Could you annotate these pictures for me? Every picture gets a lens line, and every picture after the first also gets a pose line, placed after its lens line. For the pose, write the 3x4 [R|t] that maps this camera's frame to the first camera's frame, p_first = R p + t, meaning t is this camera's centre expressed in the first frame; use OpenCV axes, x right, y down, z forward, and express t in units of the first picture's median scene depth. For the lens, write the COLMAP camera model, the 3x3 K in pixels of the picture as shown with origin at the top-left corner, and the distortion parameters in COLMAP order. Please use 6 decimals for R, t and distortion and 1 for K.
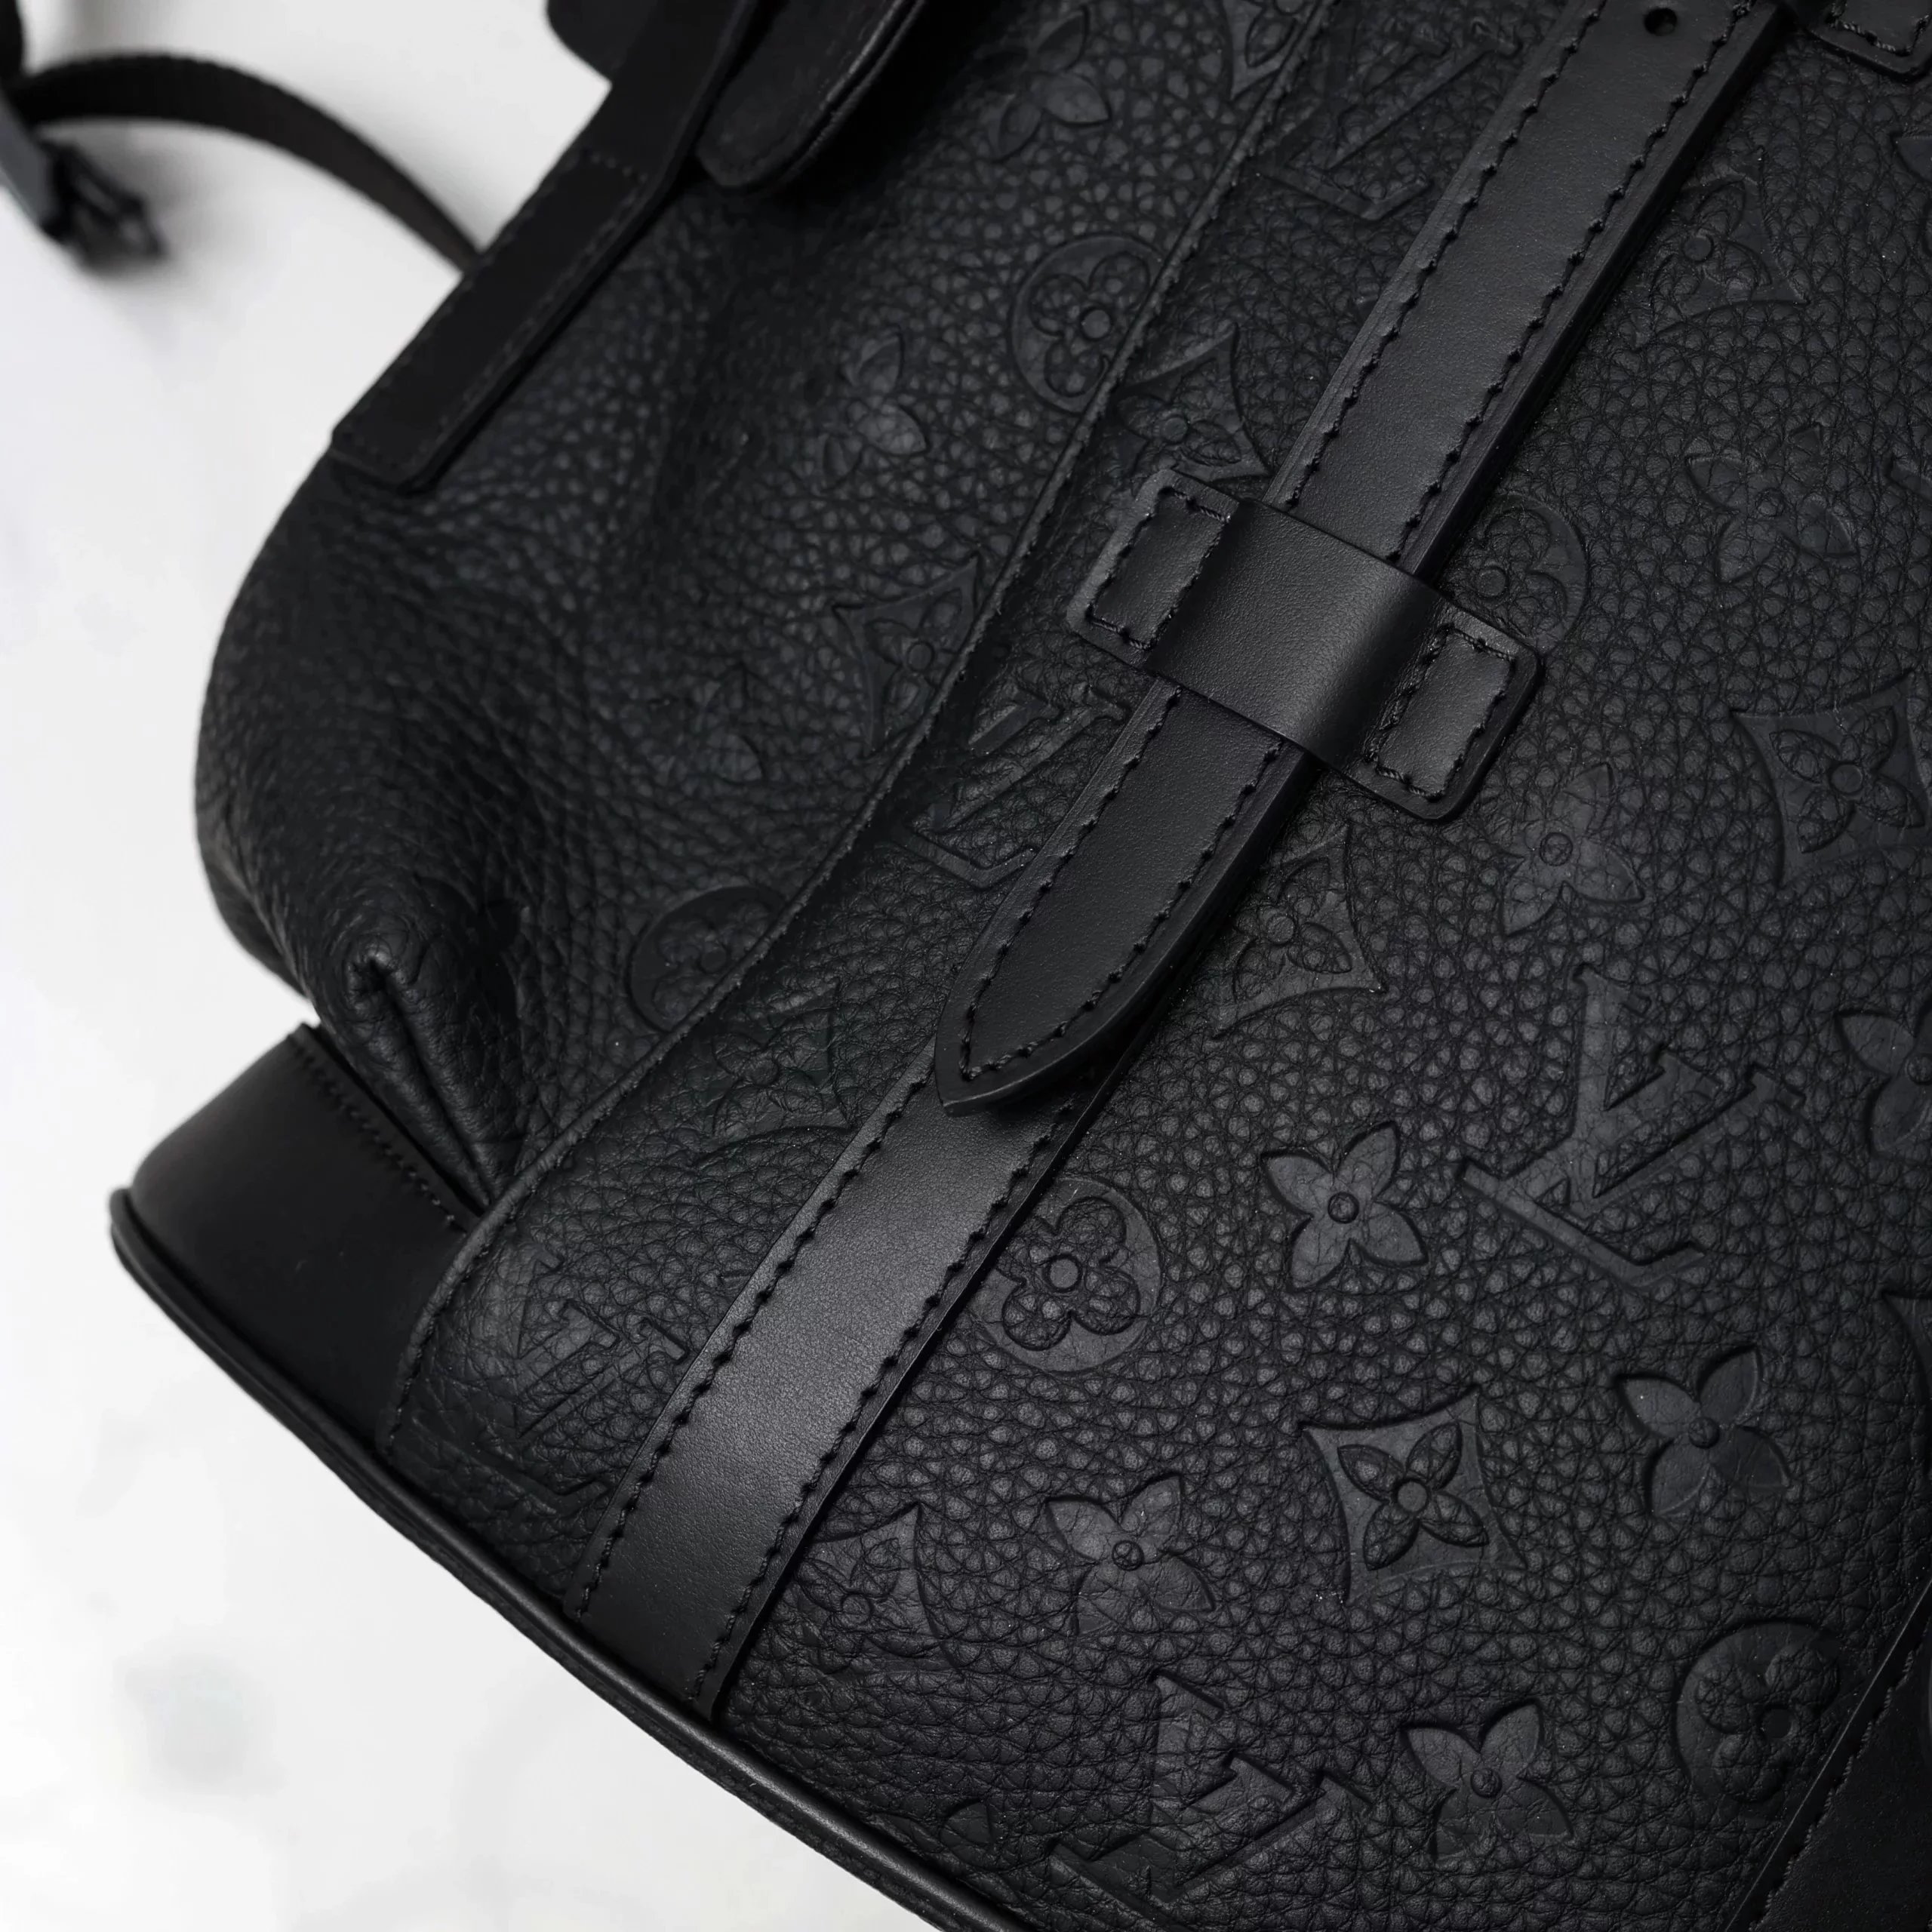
lens RADIAL K [[4607.2, 0, 966.0], [0, 4607.2, 966.0], [0, 0, 1]] dist [-0.120919, -0.229278]
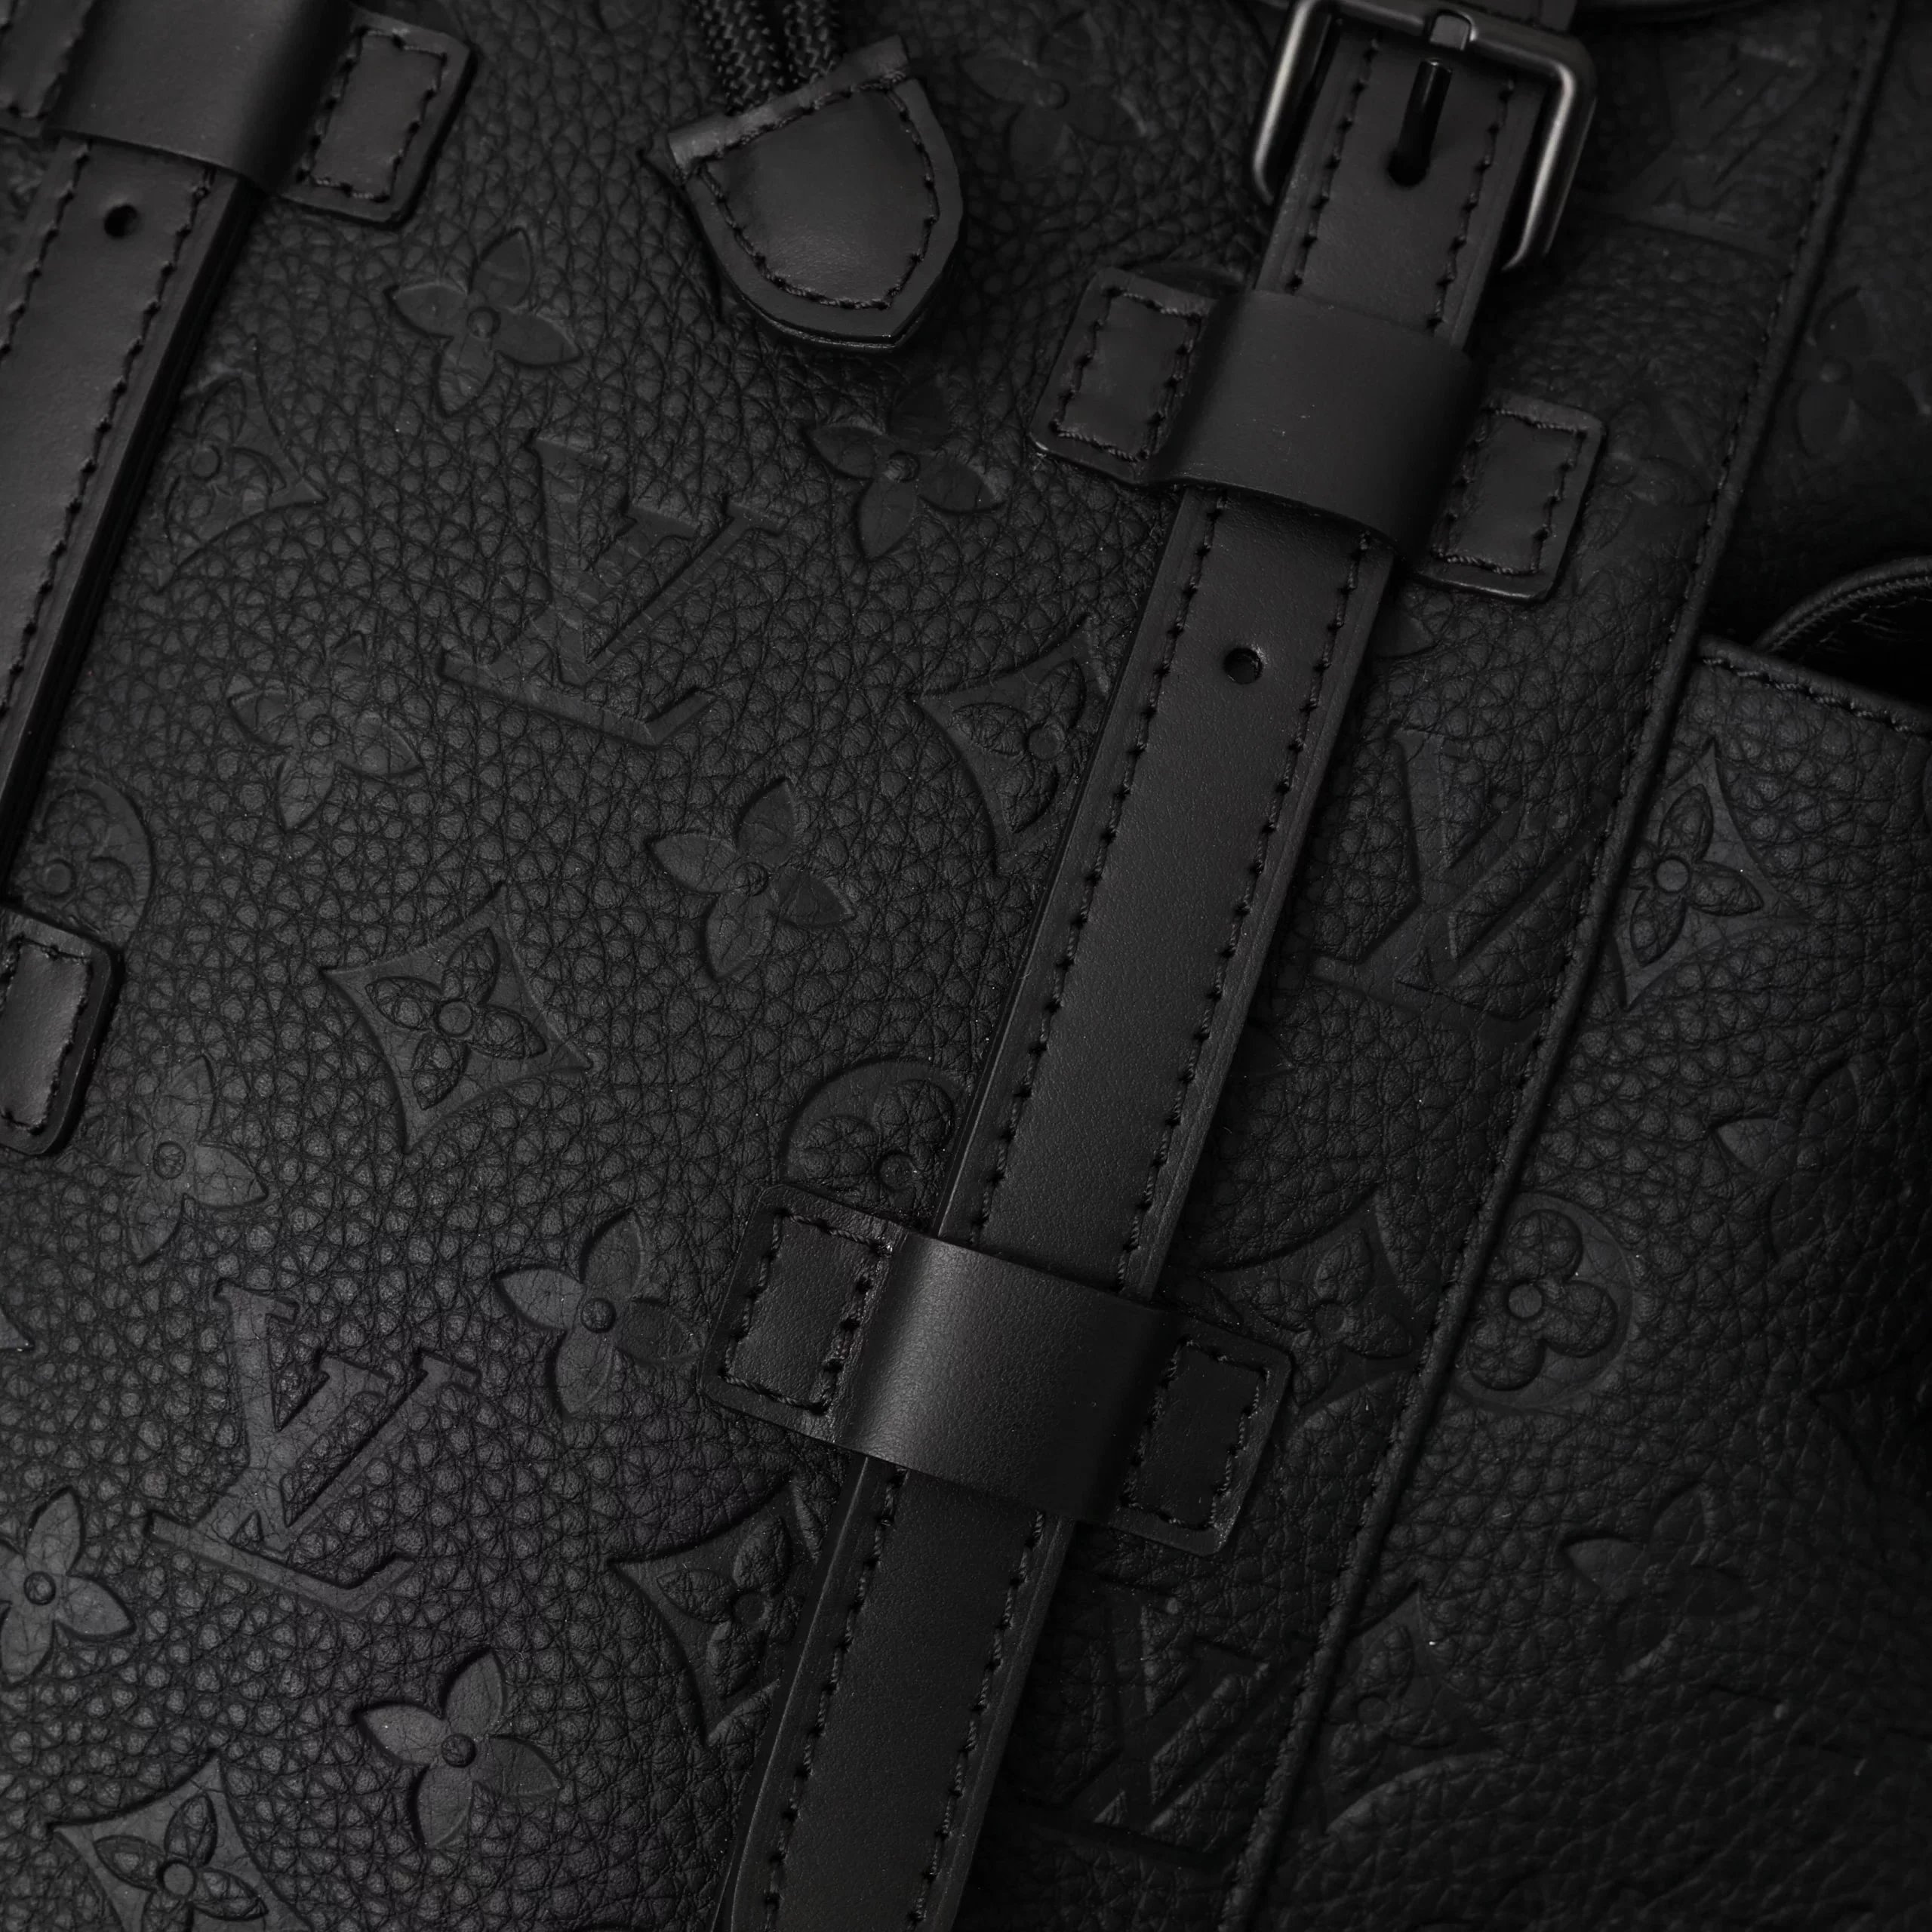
lens RADIAL K [[4607.2, 0, 966.0], [0, 4607.2, 966.0], [0, 0, 1]] dist [-0.120919, -0.229278]
pose [[0.972609, -0.224084, 0.061788, 0.233587], [0.221534, 0.974090, 0.045510, -0.069164], [-0.070386, -0.030575, 0.997051, 0.081287]]
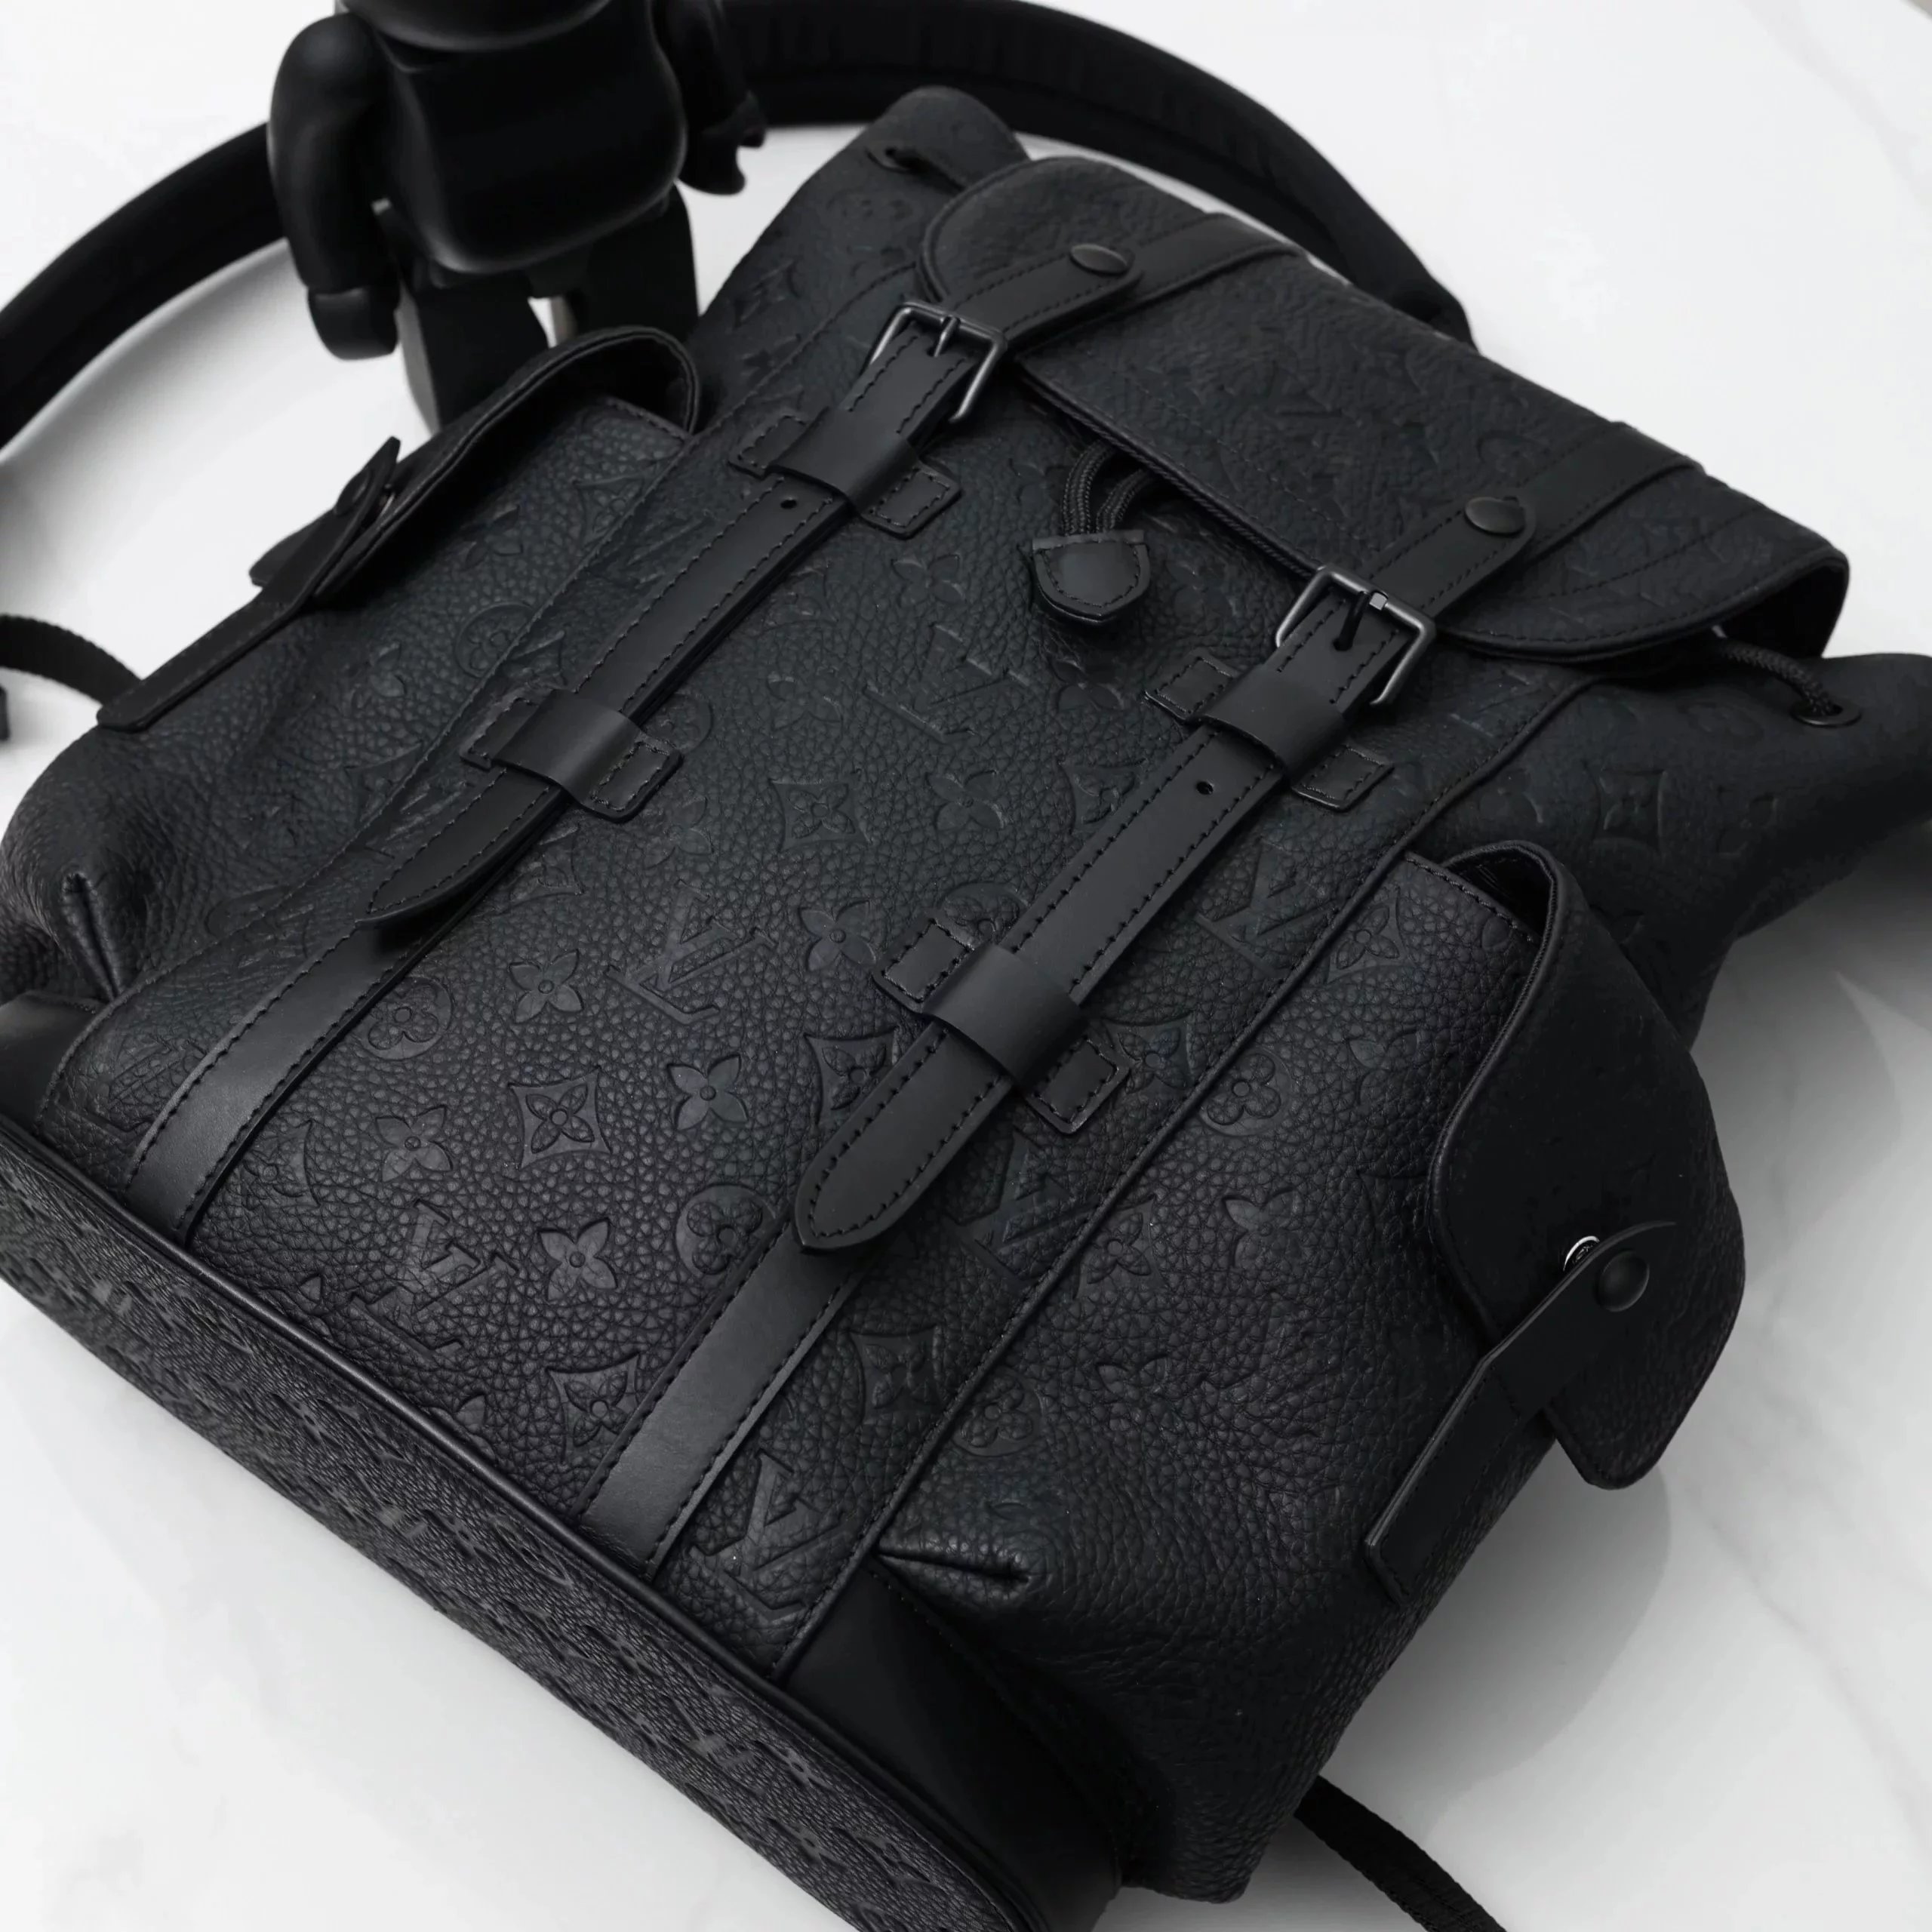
lens RADIAL K [[4607.2, 0, 966.0], [0, 4607.2, 966.0], [0, 0, 1]] dist [-0.120919, -0.229278]
pose [[0.991230, 0.127409, 0.035083, 0.190738], [-0.103877, 0.915301, -0.389146, 0.797867], [-0.081692, 0.382088, 0.920508, -0.843802]]
